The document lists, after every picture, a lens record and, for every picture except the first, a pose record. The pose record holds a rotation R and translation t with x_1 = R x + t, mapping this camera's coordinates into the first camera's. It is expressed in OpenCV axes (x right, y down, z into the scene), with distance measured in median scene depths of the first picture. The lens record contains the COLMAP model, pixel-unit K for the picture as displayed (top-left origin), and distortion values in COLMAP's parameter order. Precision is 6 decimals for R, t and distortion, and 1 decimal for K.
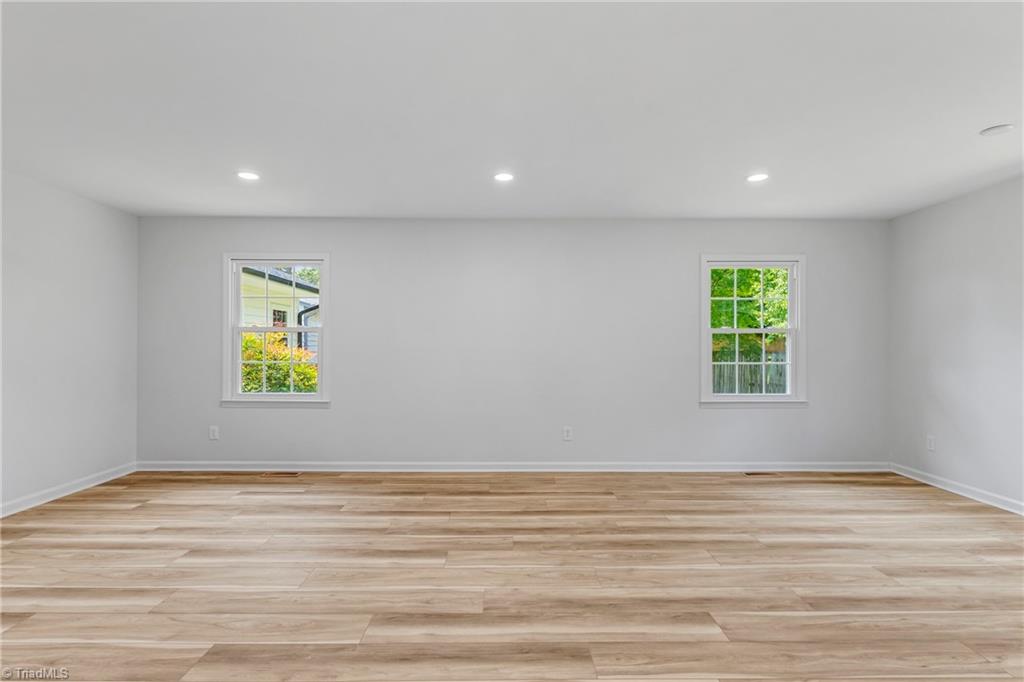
lens RADIAL K [[498.2, 0, 511.3], [0, 498.2, 344.0], [0, 0, 1]] dist [-0.004248, -0.000011]
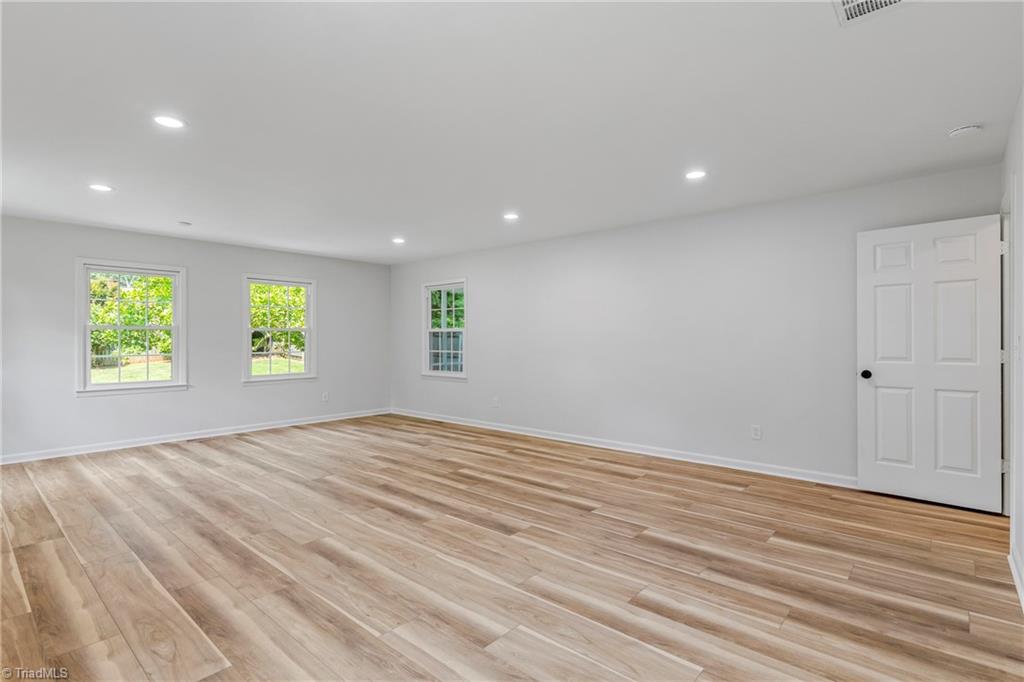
lens RADIAL K [[498.2, 0, 508.7], [0, 498.2, 336.8], [0, 0, 1]] dist [-0.004248, -0.000011]
pose [[-0.740302, 0.003069, 0.672268, -1.261732], [0.002295, 0.999995, -0.002039, -0.004994], [-0.672271, 0.000033, -0.740305, 1.655452]]
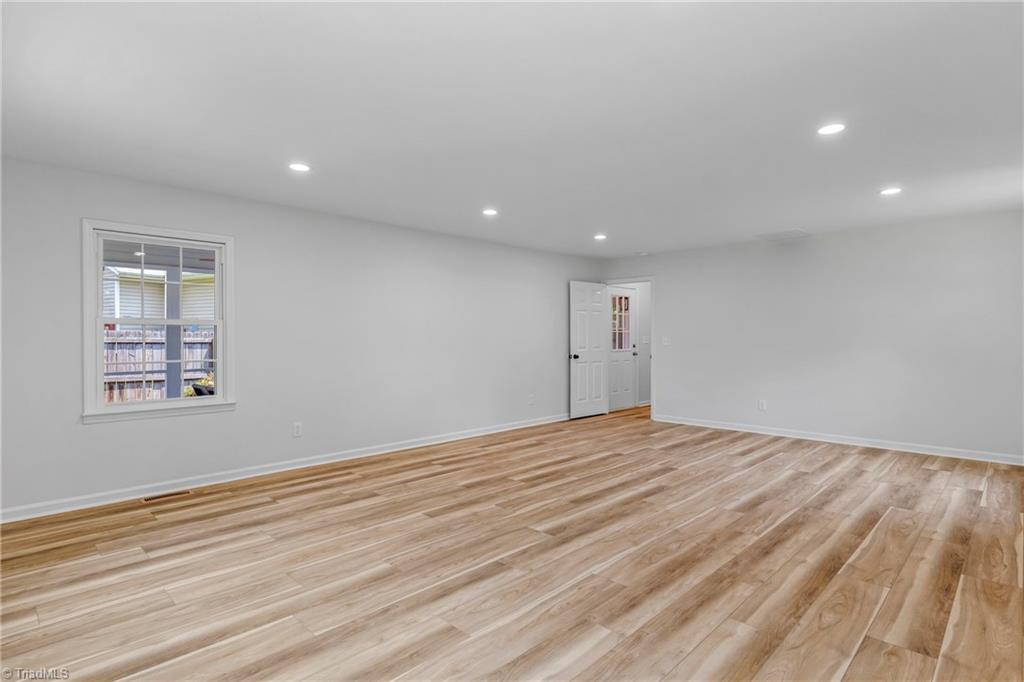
lens RADIAL K [[532.6, 0, 509.2], [0, 532.6, 340.2], [0, 0, 1]] dist [0.001335, -0.001389]
pose [[-0.705653, 0.005013, -0.708540, 1.312366], [0.000722, 0.999980, 0.006356, -0.004093], [0.708557, 0.003974, -0.705642, 1.684001]]
